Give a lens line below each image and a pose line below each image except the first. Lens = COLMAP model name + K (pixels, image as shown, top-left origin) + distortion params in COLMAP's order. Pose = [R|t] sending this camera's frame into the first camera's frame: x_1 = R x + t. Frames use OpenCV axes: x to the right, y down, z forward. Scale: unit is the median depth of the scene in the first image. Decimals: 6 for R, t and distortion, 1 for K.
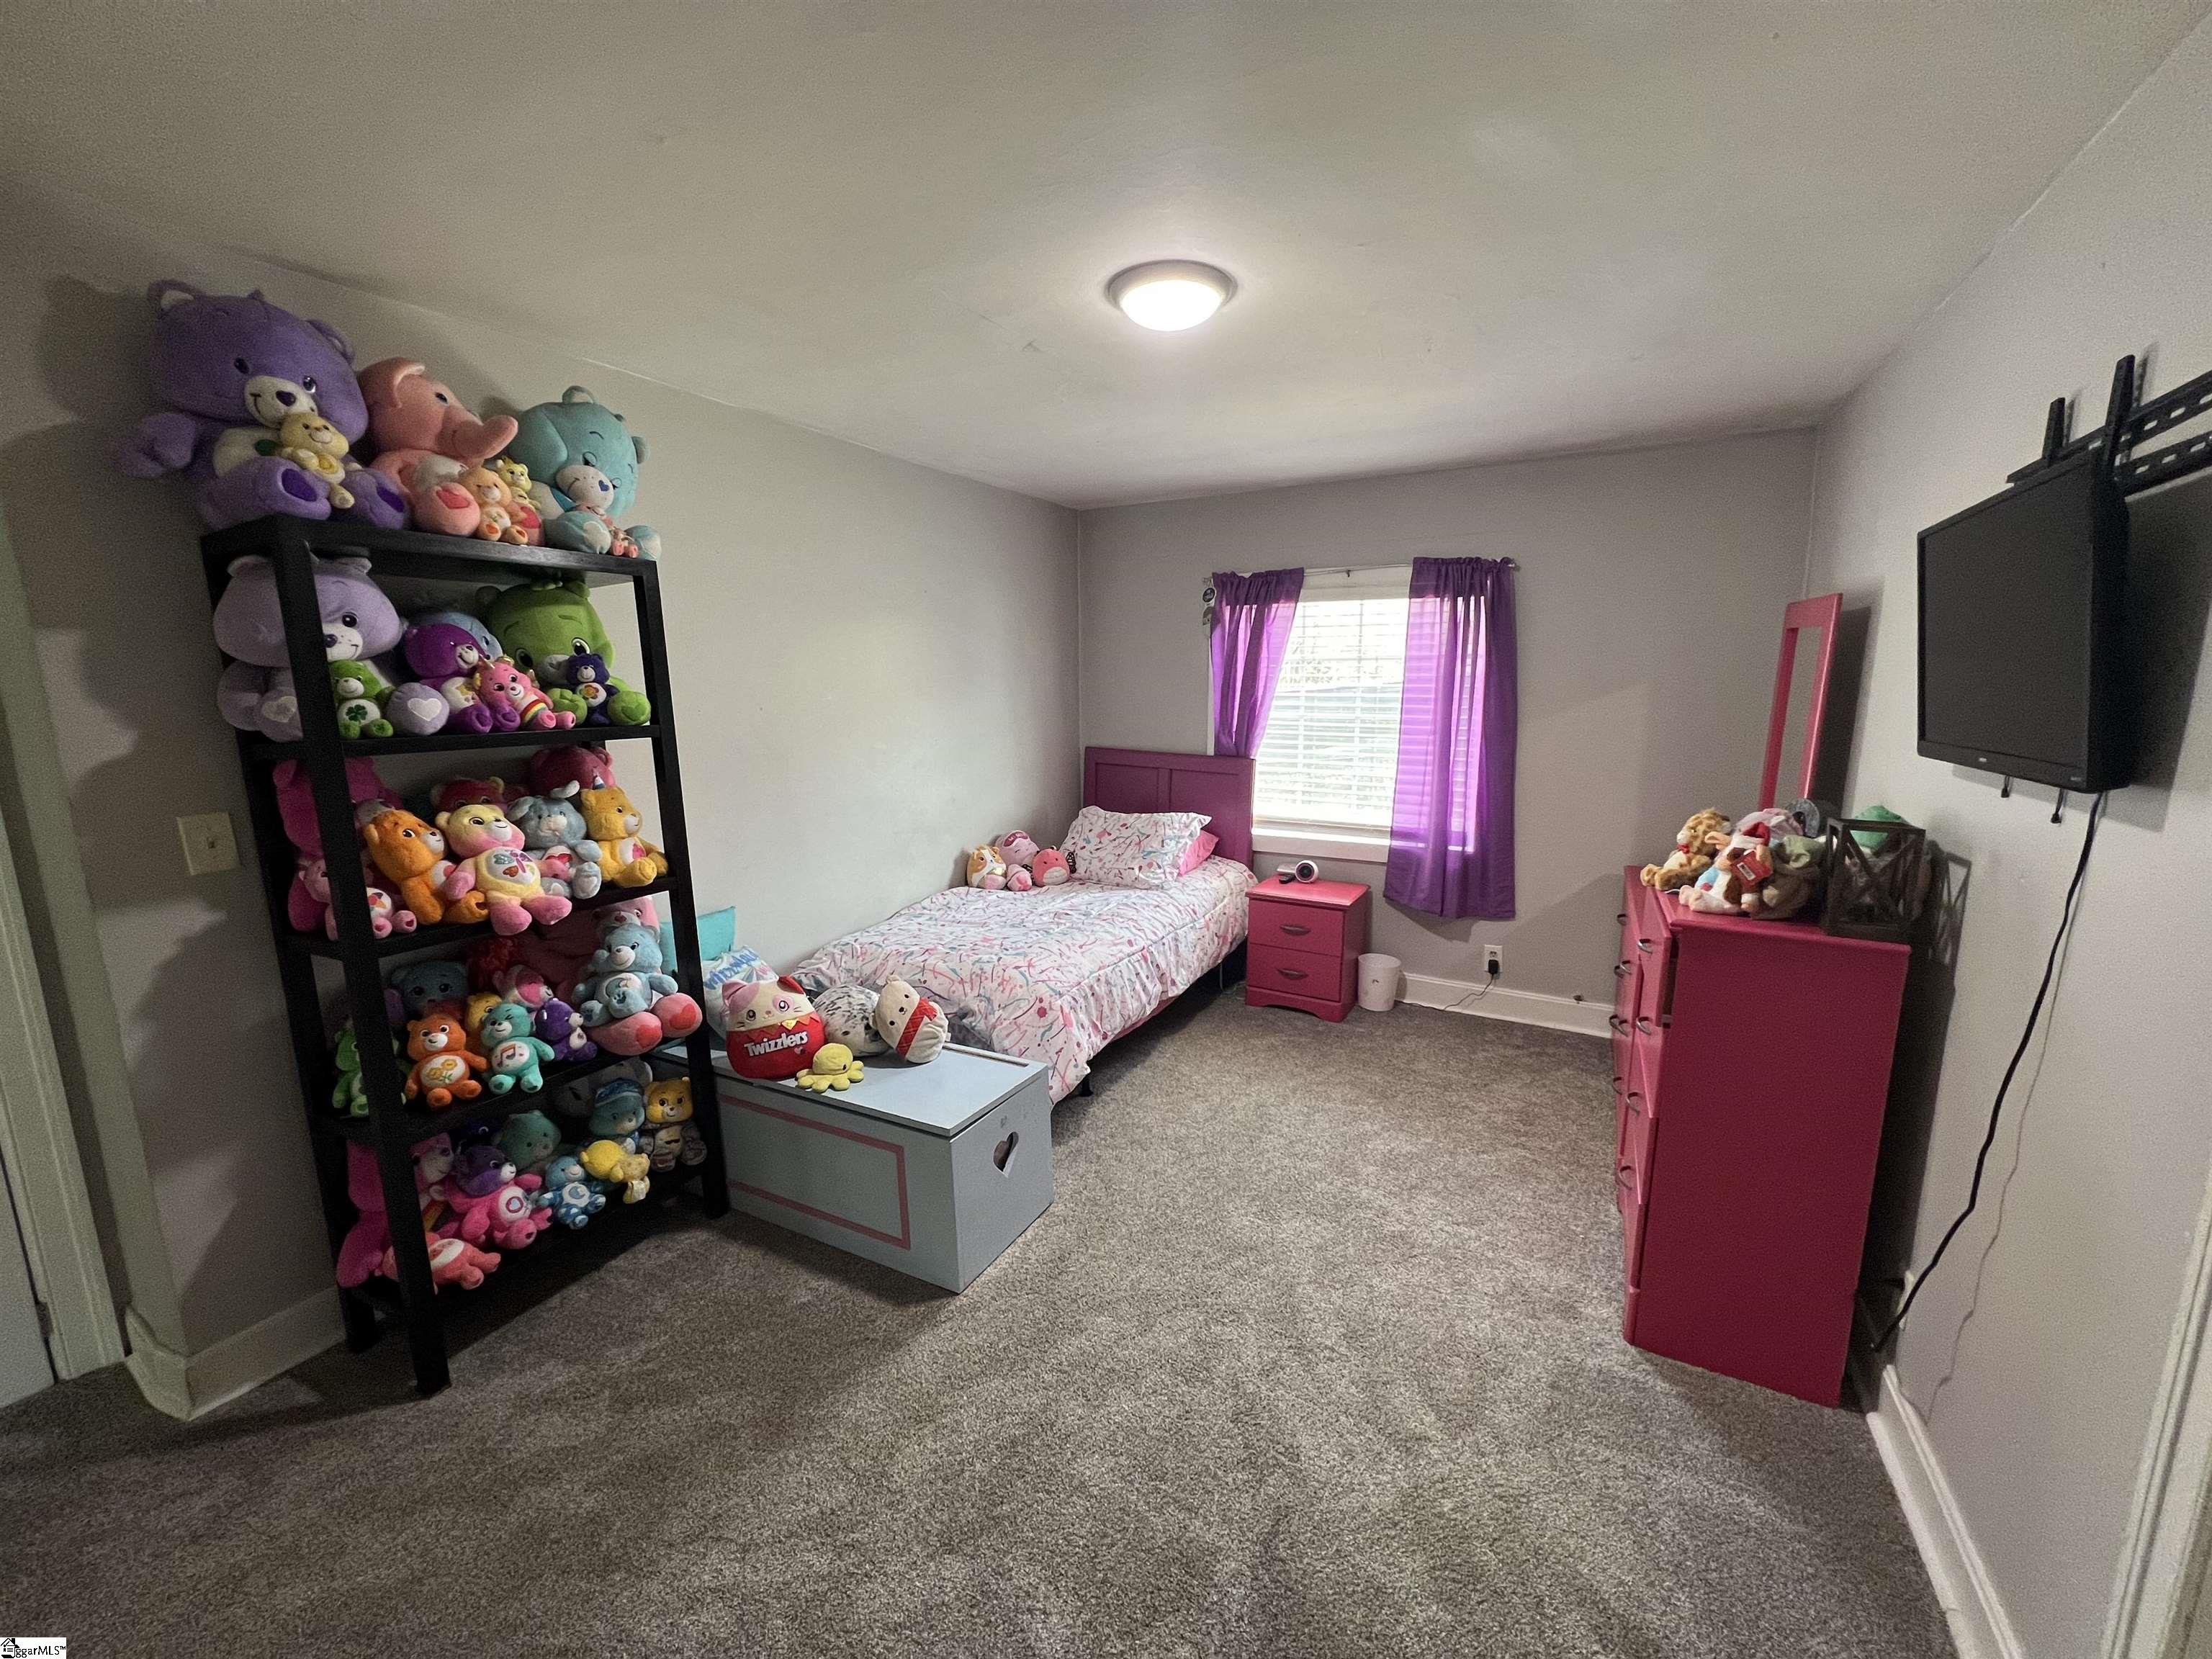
lens RADIAL K [[876.3, 0, 1111.4], [0, 876.3, 840.4], [0, 0, 1]] dist [-0.003935, 0.000514]
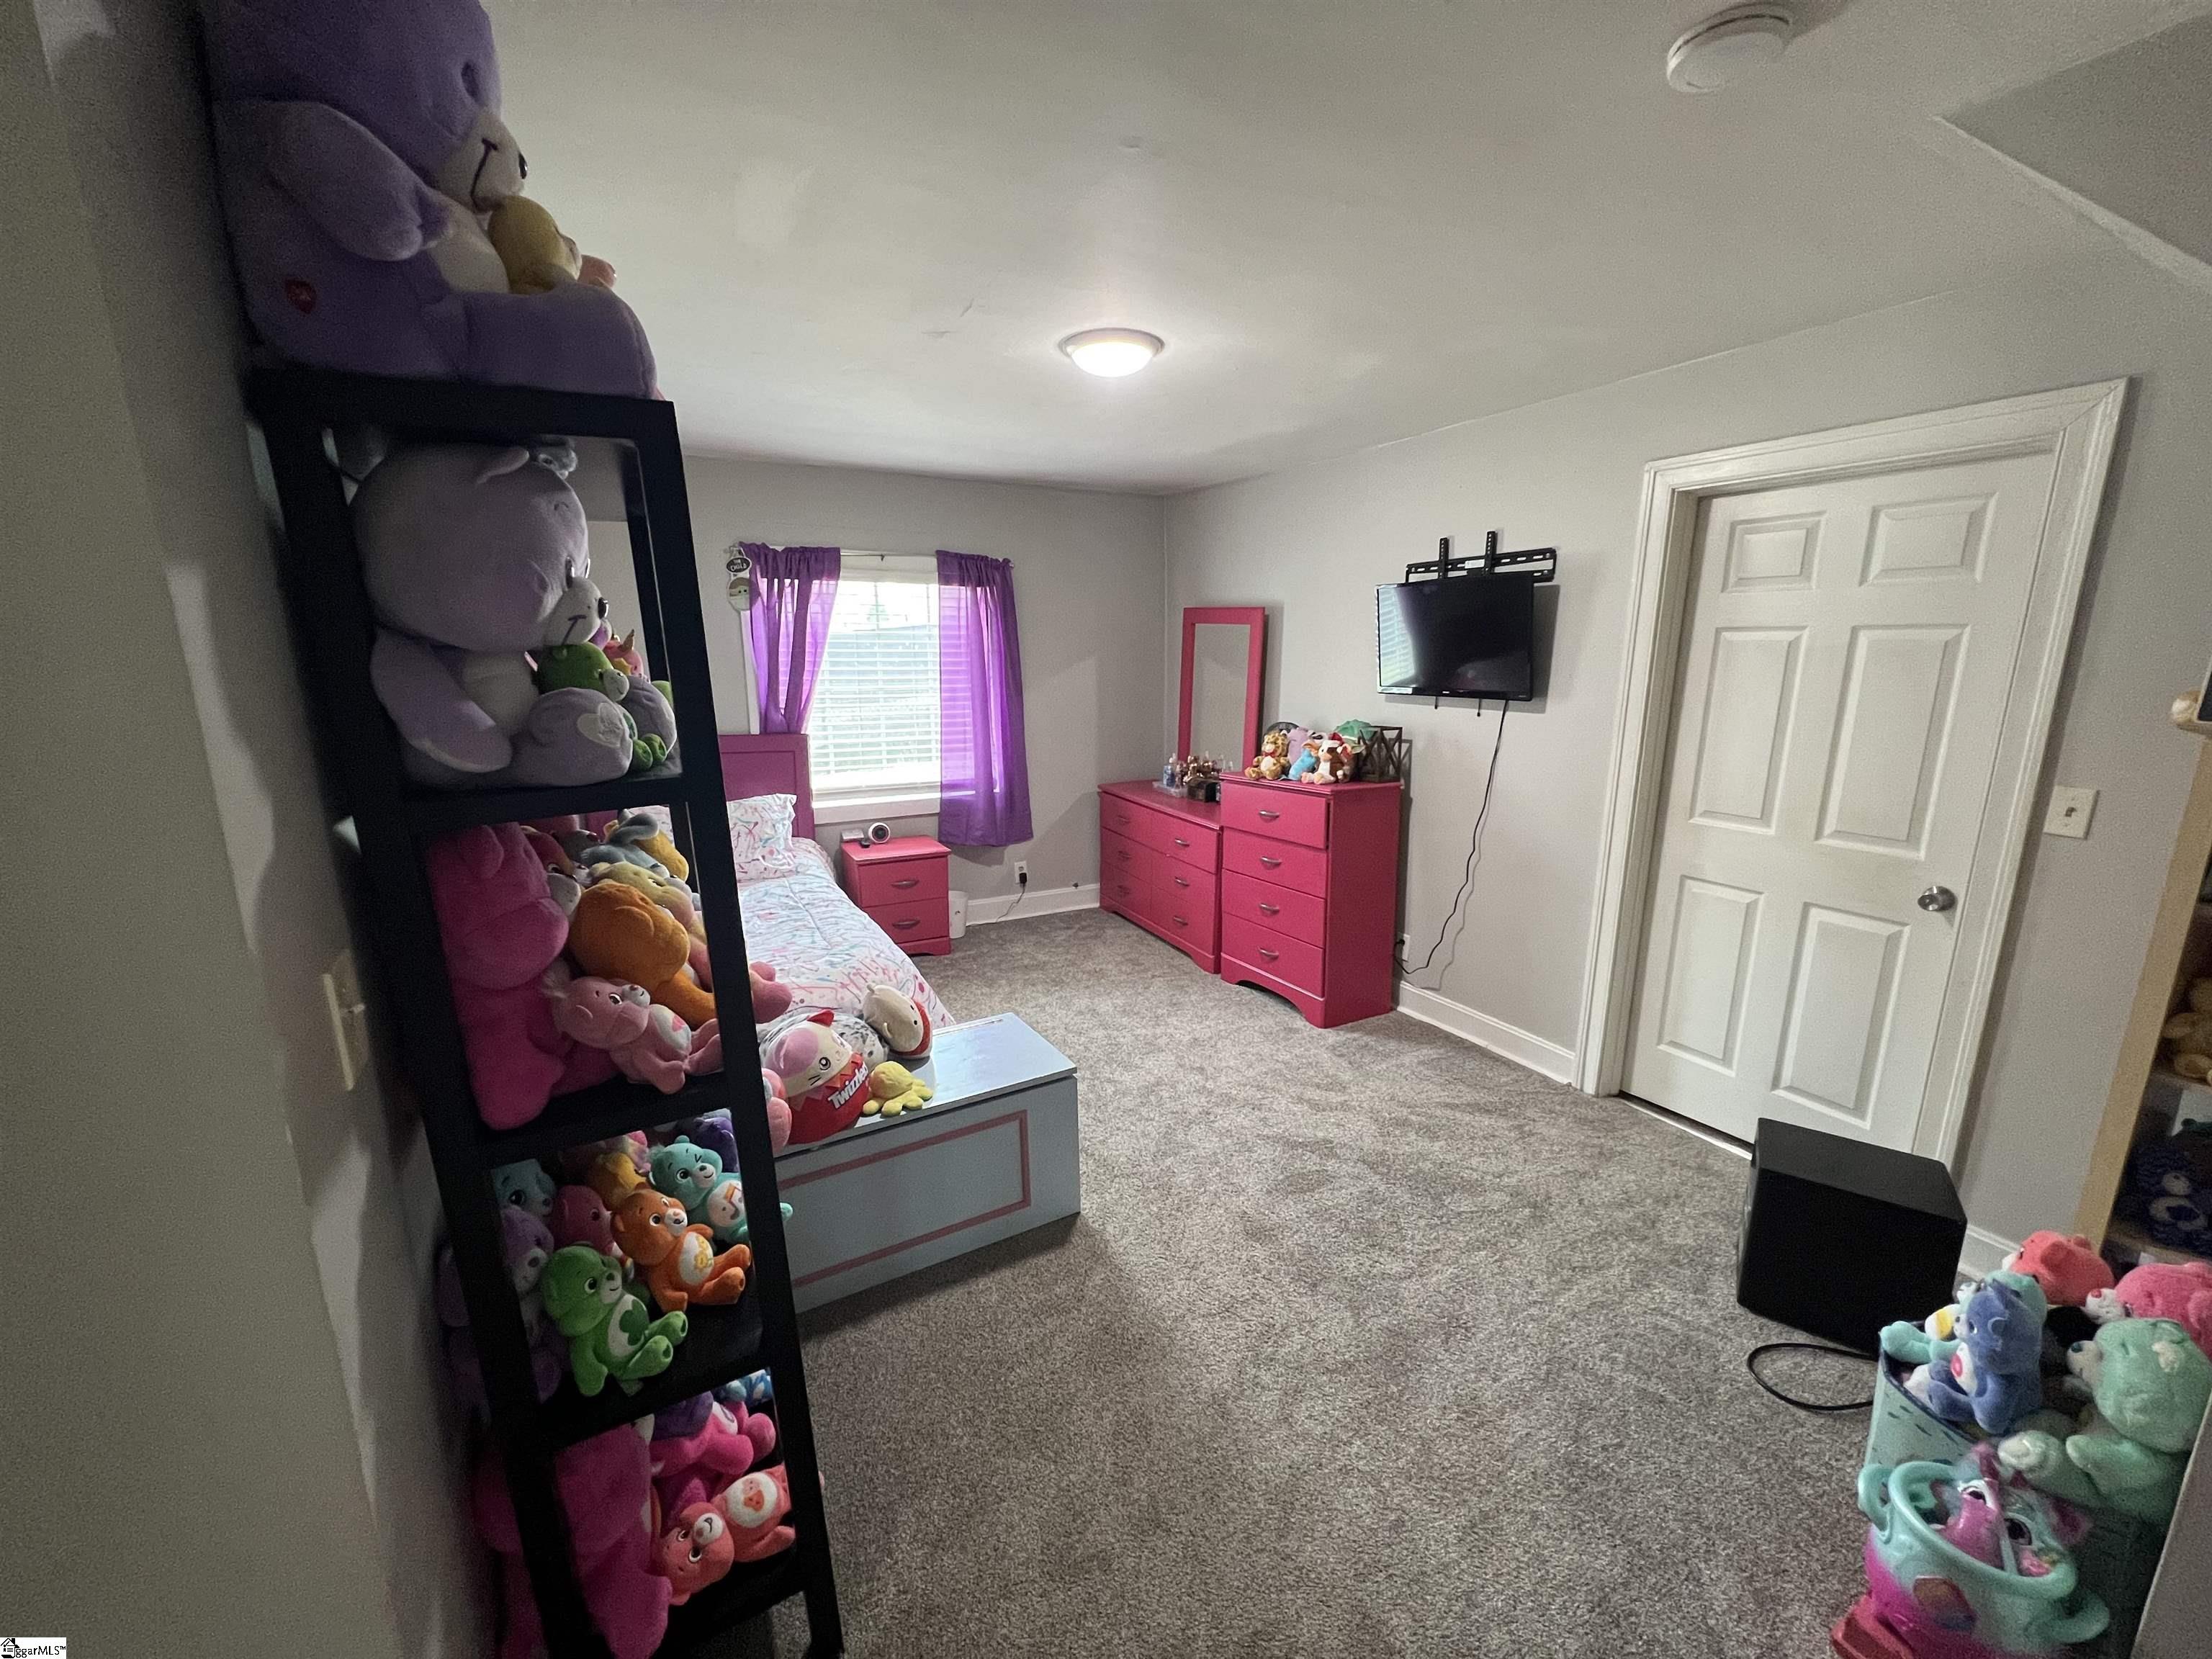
lens RADIAL K [[876.3, 0, 1113.3], [0, 876.3, 833.8], [0, 0, 1]] dist [-0.003935, 0.000514]
pose [[0.542092, -0.172575, 0.822407, -0.549714], [0.148818, 0.982931, 0.108166, -0.040423], [-0.827036, 0.063753, 0.558522, 0.170658]]
